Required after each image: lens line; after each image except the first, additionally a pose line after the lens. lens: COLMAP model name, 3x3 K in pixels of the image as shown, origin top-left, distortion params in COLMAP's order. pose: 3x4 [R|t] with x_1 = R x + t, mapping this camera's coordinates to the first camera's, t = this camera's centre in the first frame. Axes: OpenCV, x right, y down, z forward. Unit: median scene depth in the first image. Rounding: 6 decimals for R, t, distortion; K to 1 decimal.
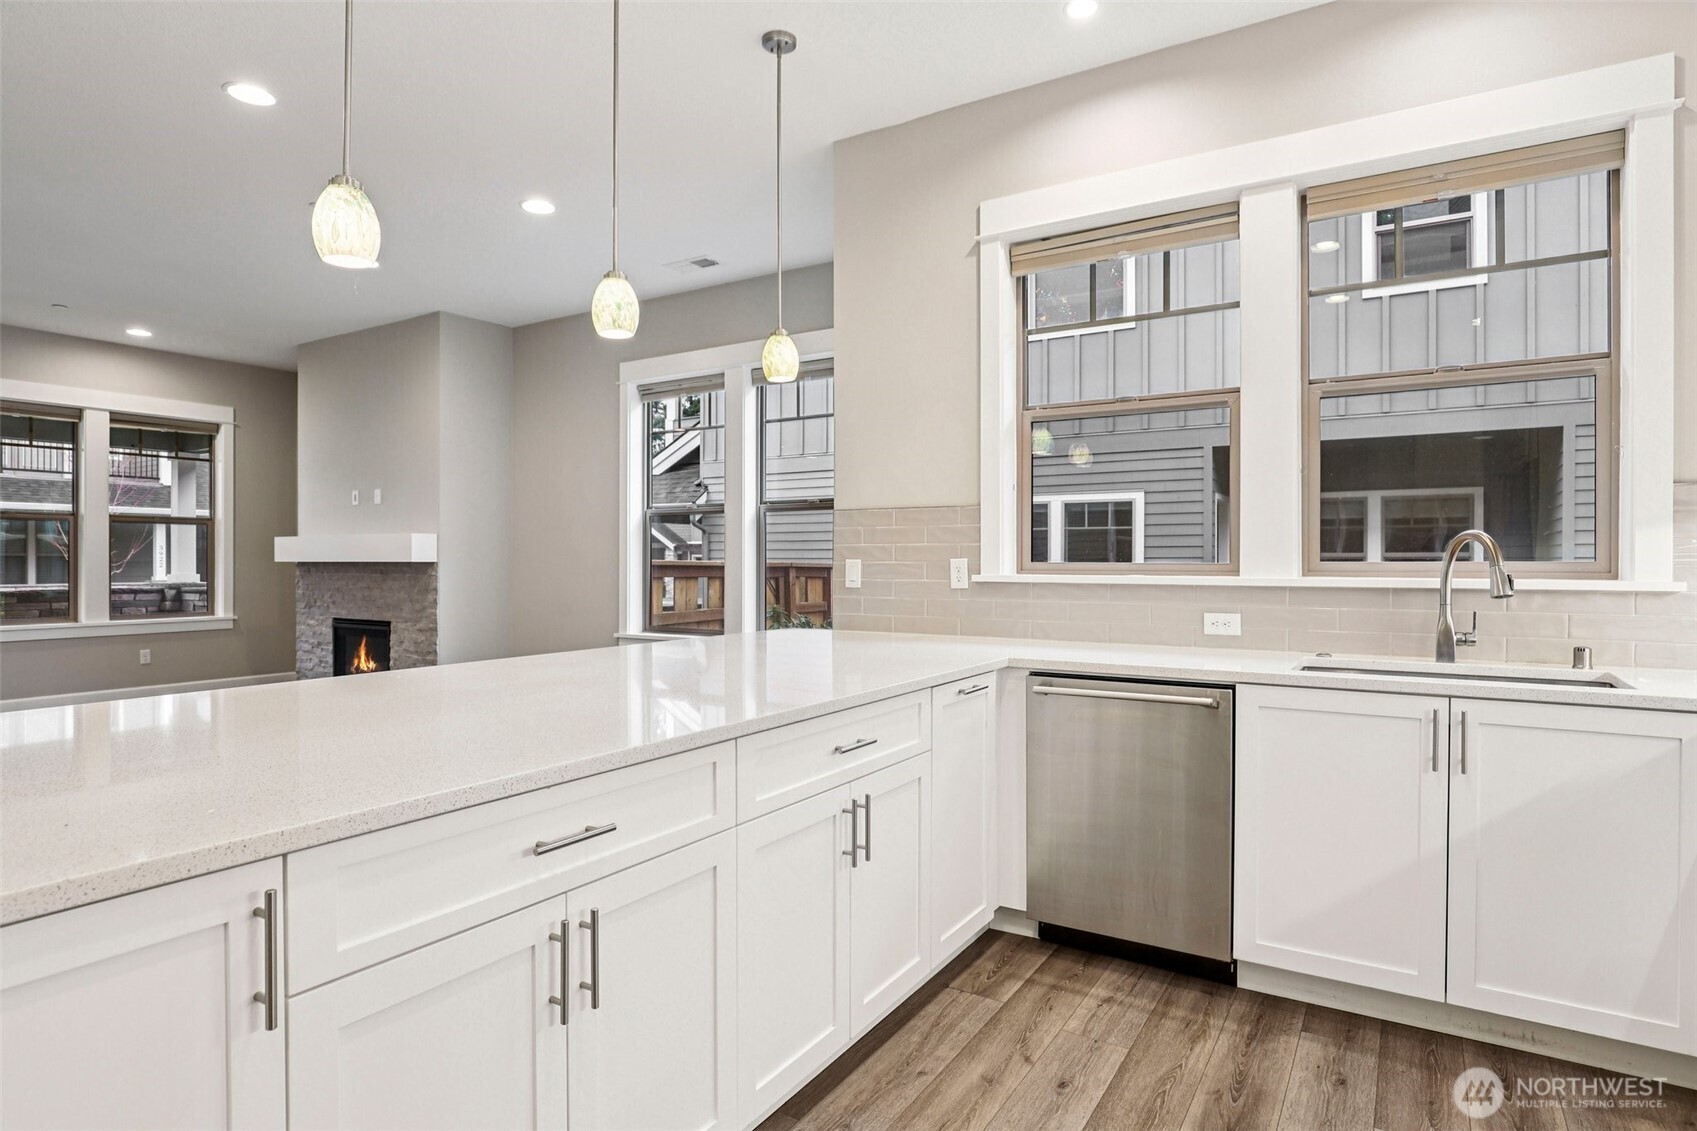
lens RADIAL K [[927.0, 0, 802.2], [0, 927.0, 554.1], [0, 0, 1]] dist [-0.007038, 0.000076]
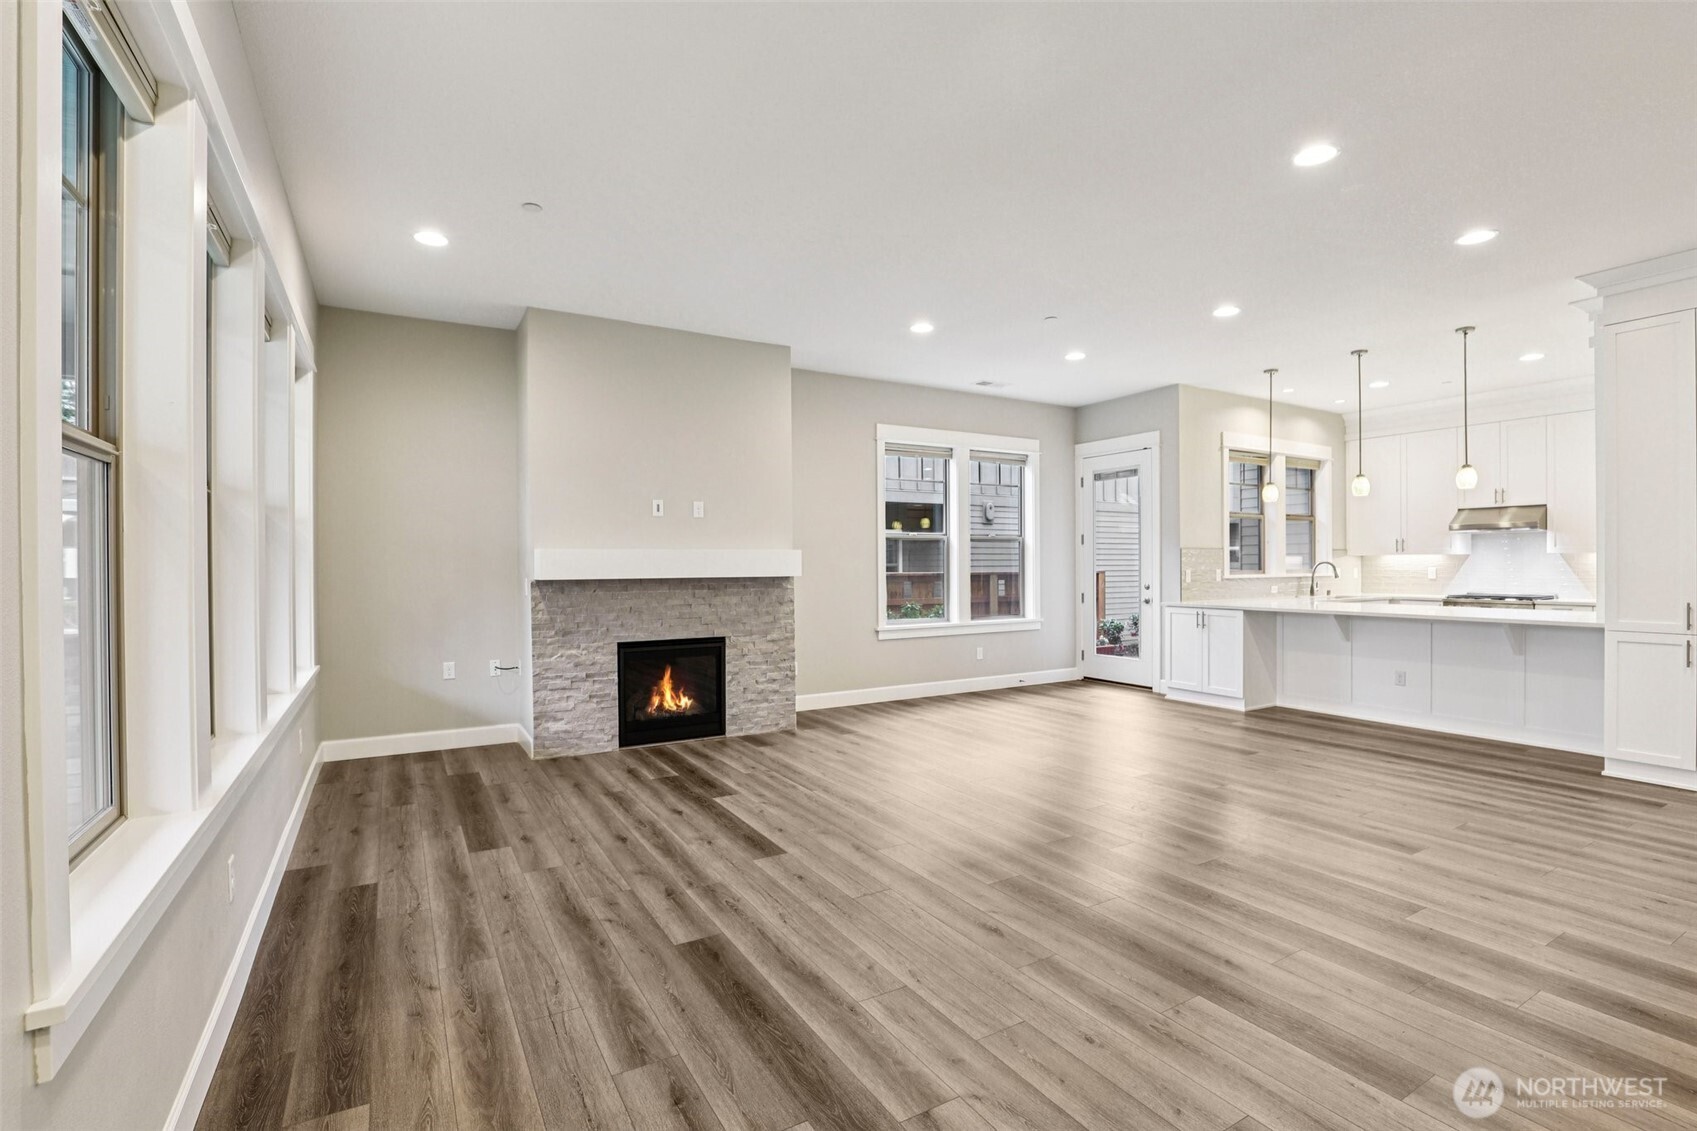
lens RADIAL K [[781.0, 0, 852.1], [0, 781.0, 564.5], [0, 0, 1]] dist [-0.001597, -0.000204]
pose [[0.430495, -0.004504, 0.902582, -1.122756], [-0.000550, 0.999986, 0.005252, -0.009251], [-0.902593, -0.002757, 0.430487, 0.506775]]
